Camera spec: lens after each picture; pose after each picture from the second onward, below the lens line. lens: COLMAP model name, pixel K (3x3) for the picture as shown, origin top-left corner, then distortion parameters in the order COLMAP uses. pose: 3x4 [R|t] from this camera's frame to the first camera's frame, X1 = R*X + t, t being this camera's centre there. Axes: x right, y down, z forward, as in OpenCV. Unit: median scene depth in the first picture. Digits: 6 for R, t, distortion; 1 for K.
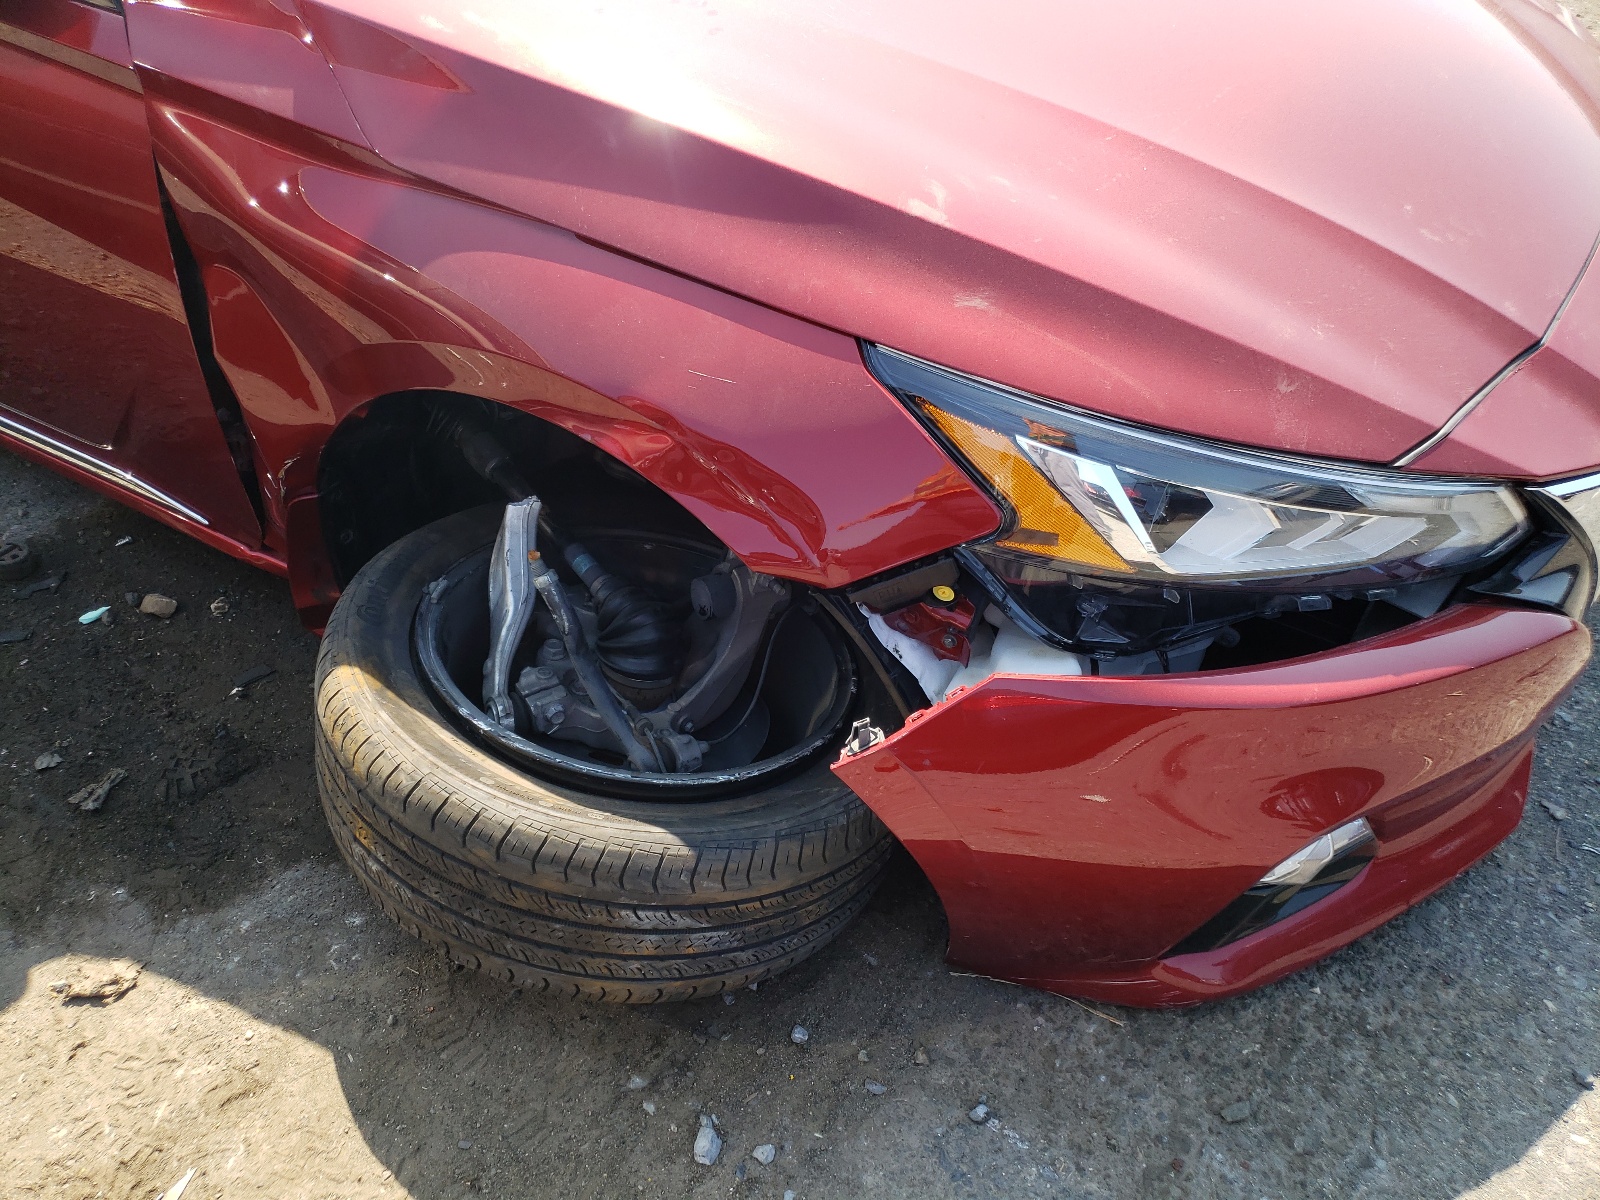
lens RADIAL K [[1217.1, 0, 789.9], [0, 1217.1, 614.0], [0, 0, 1]] dist [0.040424, 0.001636]
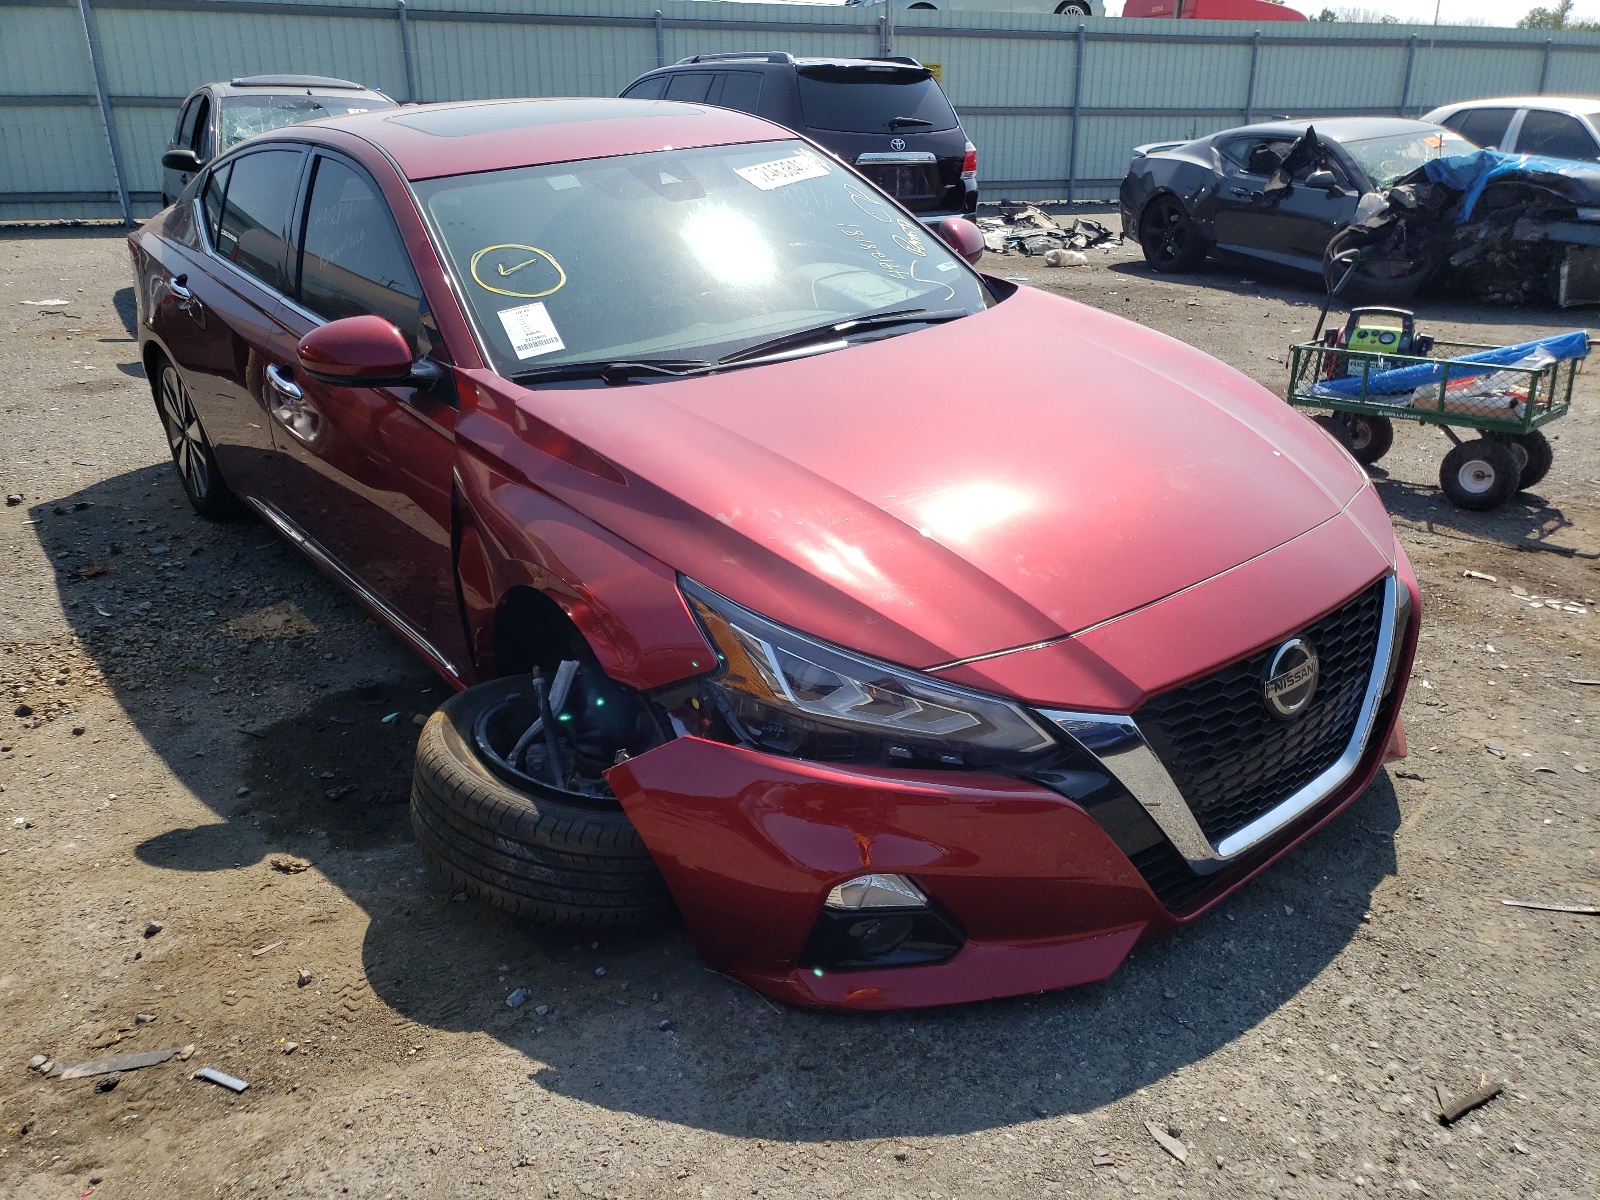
lens RADIAL K [[1217.1, 0, 810.2], [0, 1217.1, 596.1], [0, 0, 1]] dist [0.040424, 0.001636]
pose [[0.927407, 0.122463, -0.353439, 0.867893], [-0.234175, 0.926895, -0.293304, 0.313085], [0.291682, 0.354779, 0.888287, -0.634195]]
